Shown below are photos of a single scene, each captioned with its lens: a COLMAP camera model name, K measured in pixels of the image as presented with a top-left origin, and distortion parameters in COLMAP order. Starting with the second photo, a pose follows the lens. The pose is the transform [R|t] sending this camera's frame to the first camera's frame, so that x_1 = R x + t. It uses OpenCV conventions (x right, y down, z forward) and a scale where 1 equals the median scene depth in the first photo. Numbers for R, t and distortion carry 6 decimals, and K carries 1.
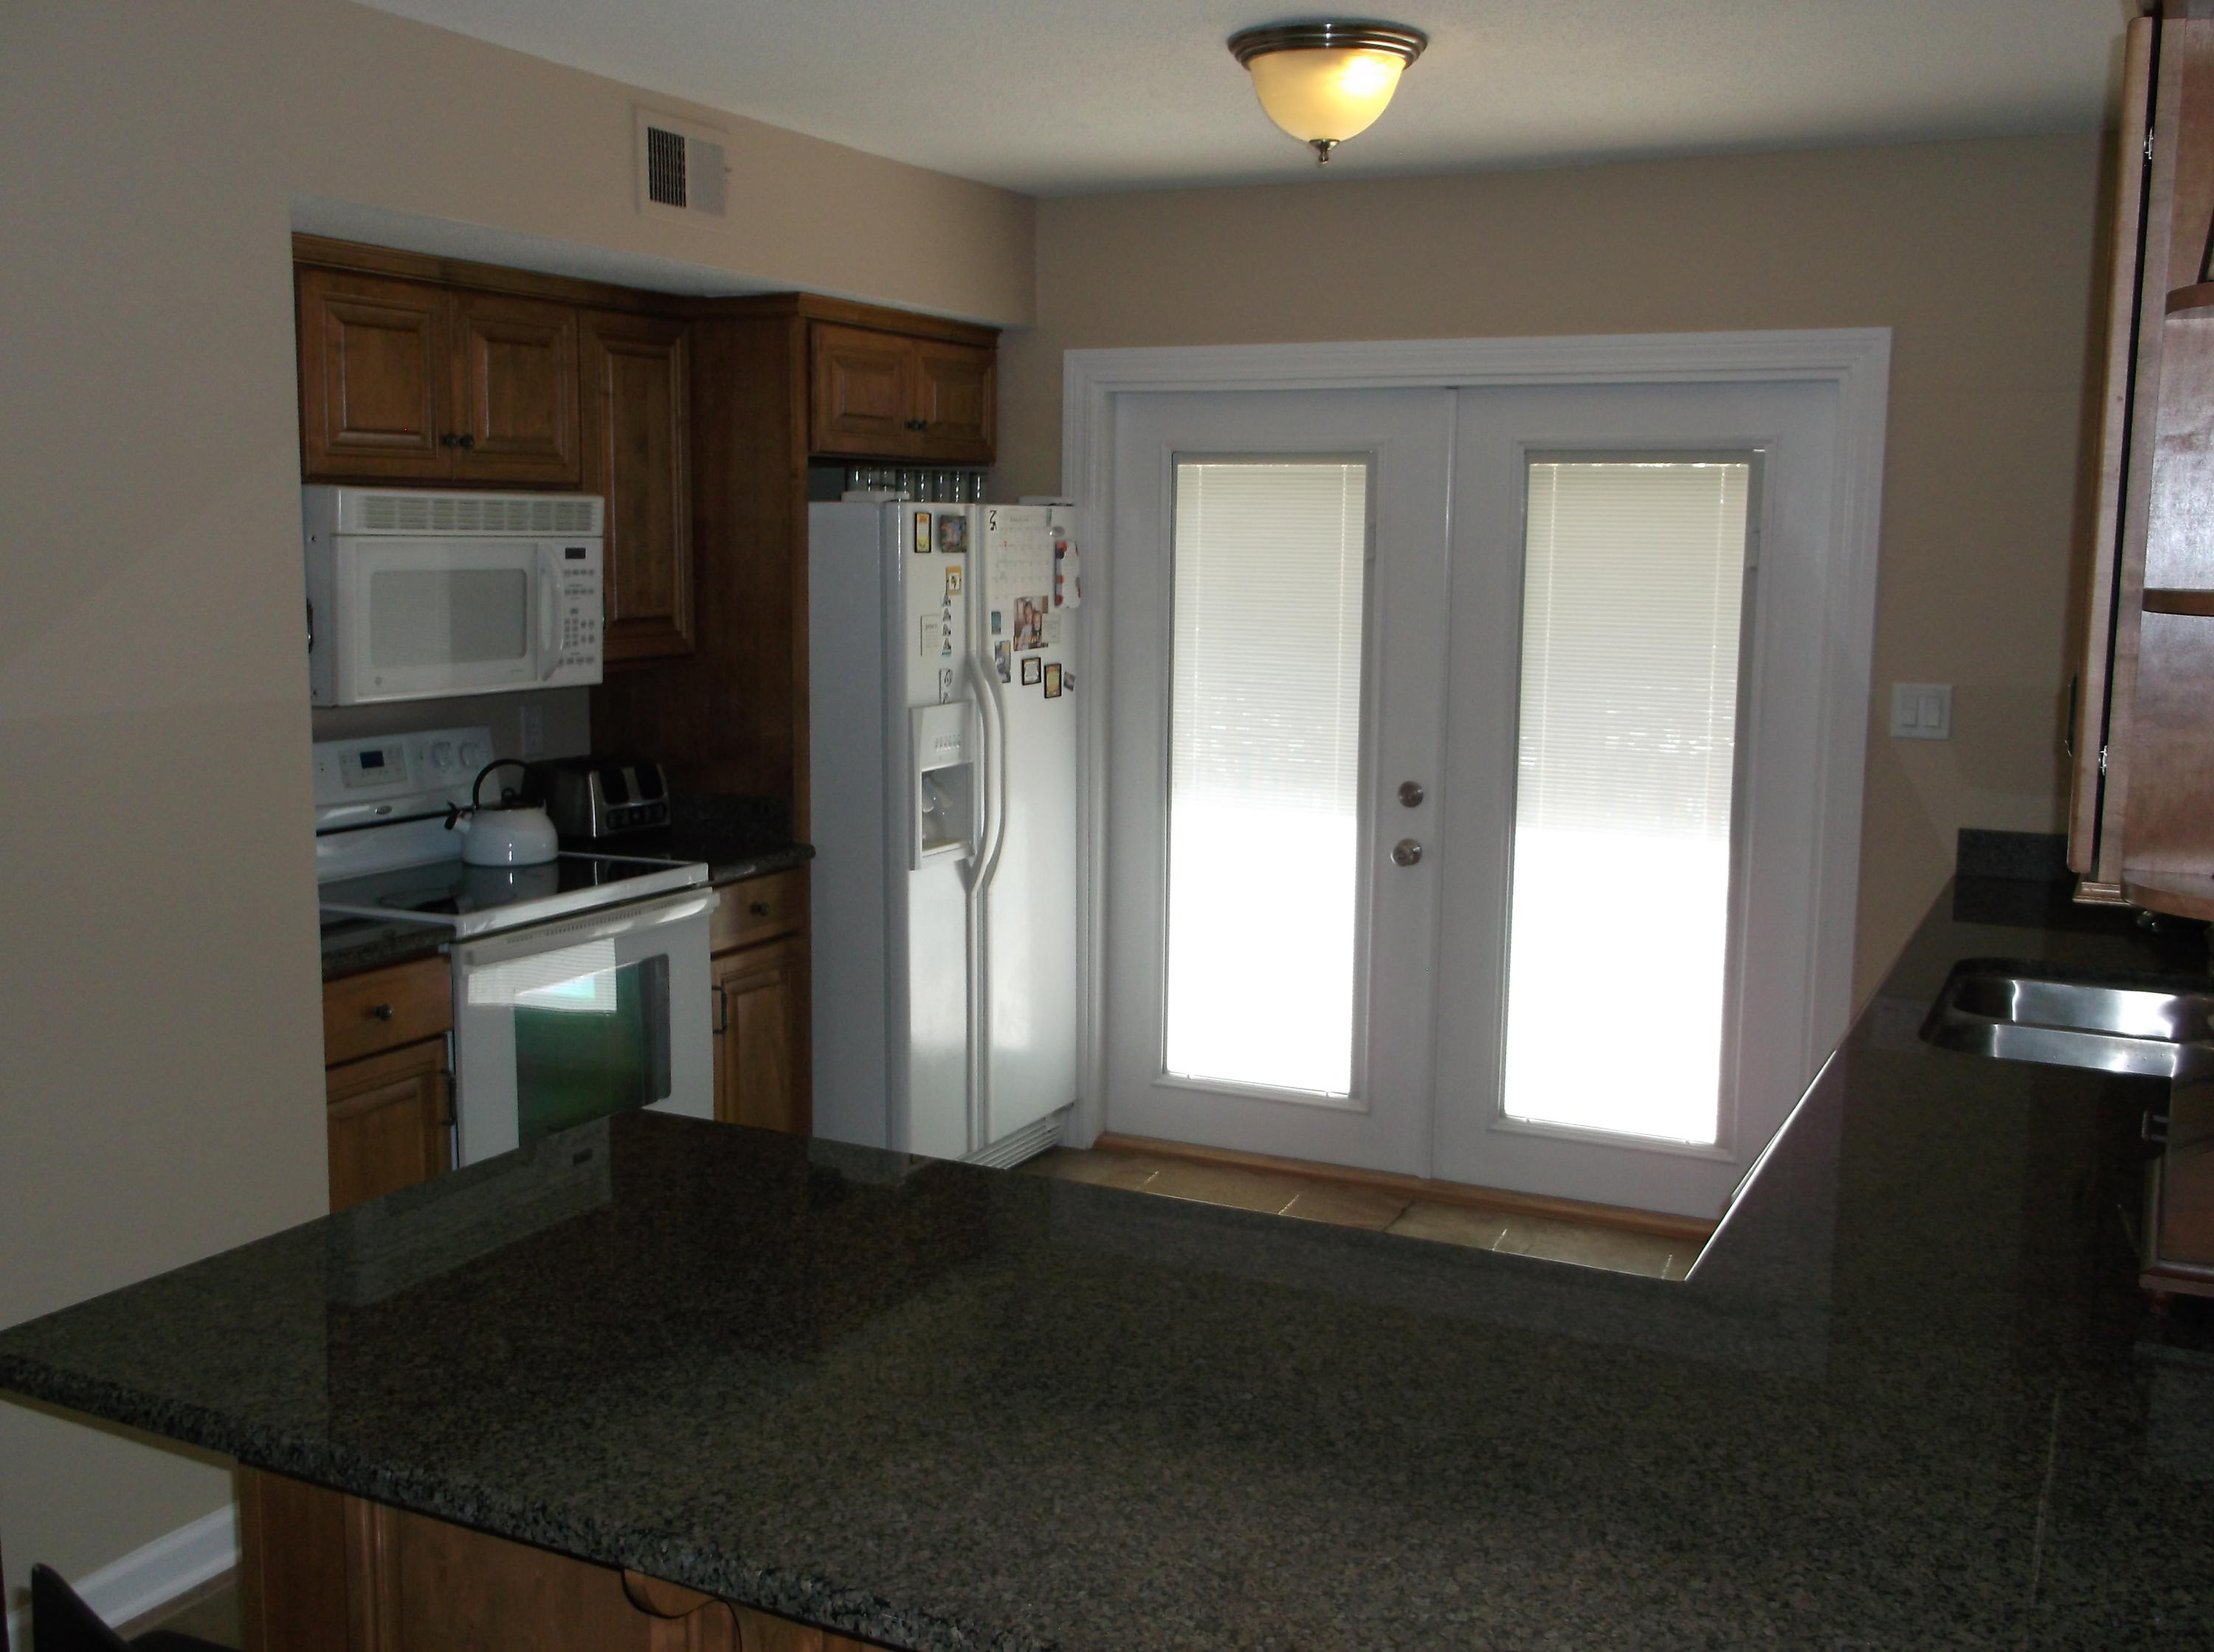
lens RADIAL K [[2211.9, 0, 1080.7], [0, 2211.9, 828.1], [0, 0, 1]] dist [0.014604, -0.006363]
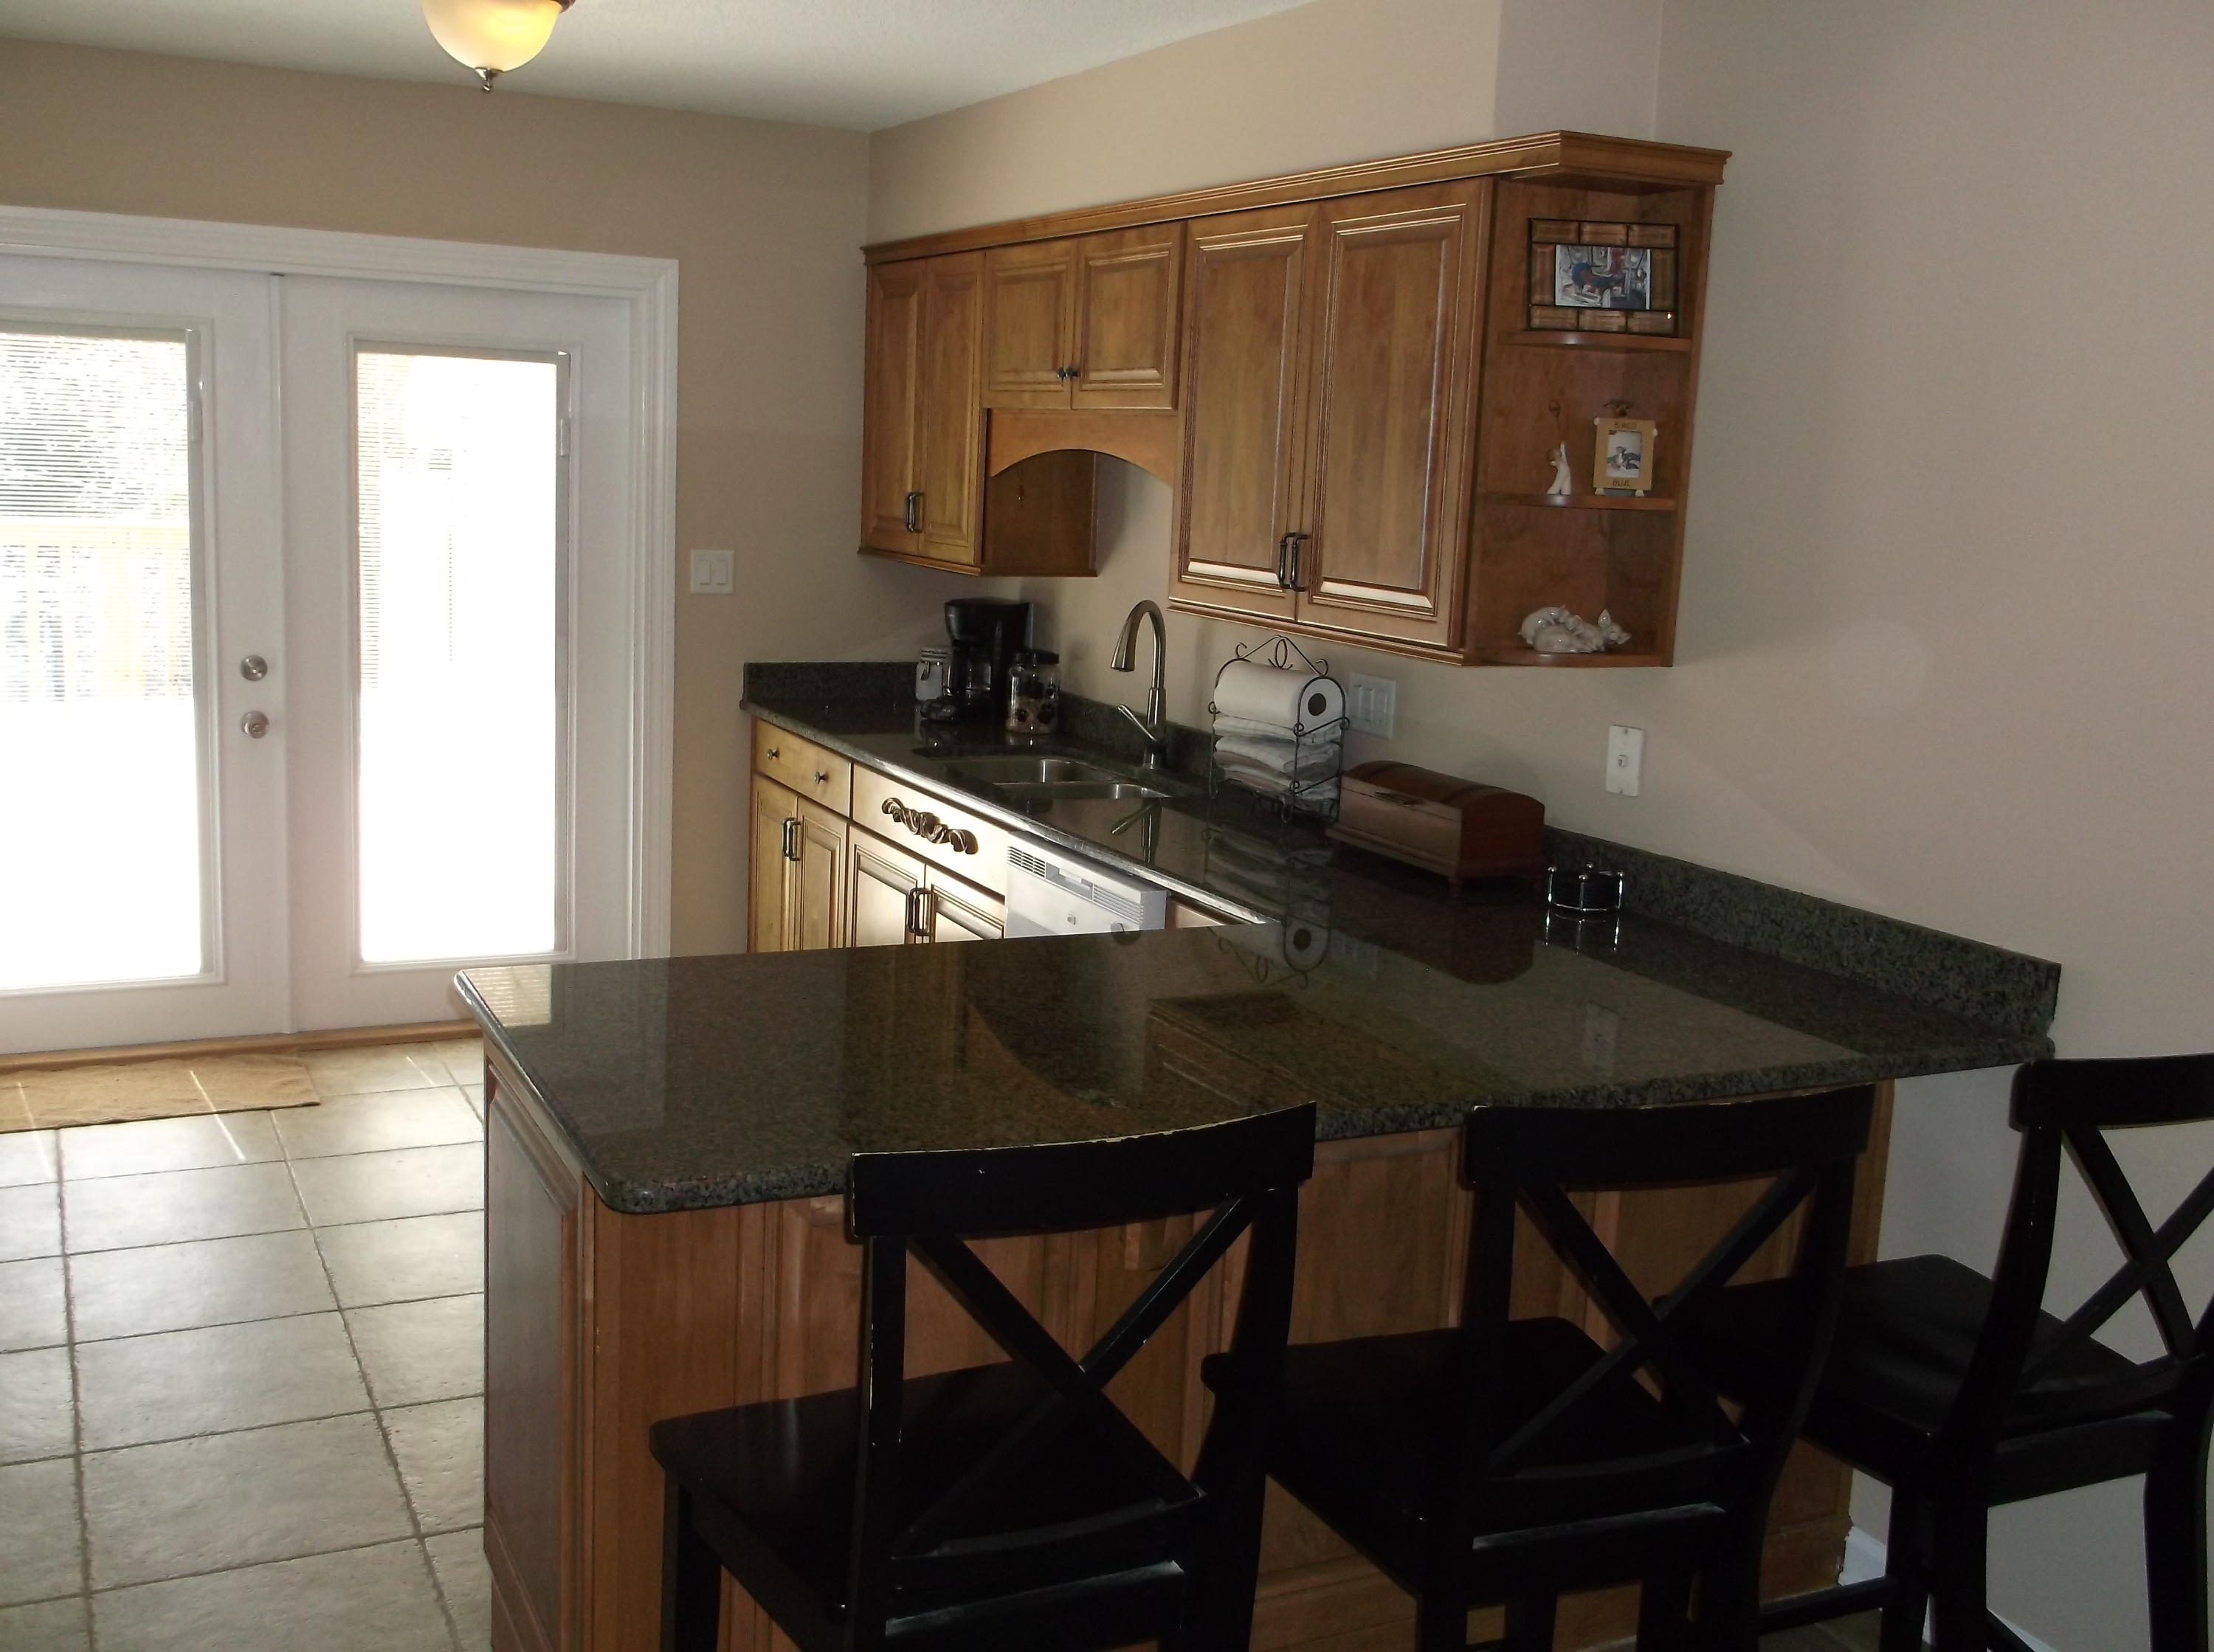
lens RADIAL K [[2211.9, 0, 1080.7], [0, 2211.9, 828.1], [0, 0, 1]] dist [0.014604, -0.006363]
pose [[0.620307, -0.117189, 0.775556, -0.439791], [0.073176, 0.993110, 0.091534, -0.007691], [-0.780938, -0.000027, 0.624608, 0.052135]]
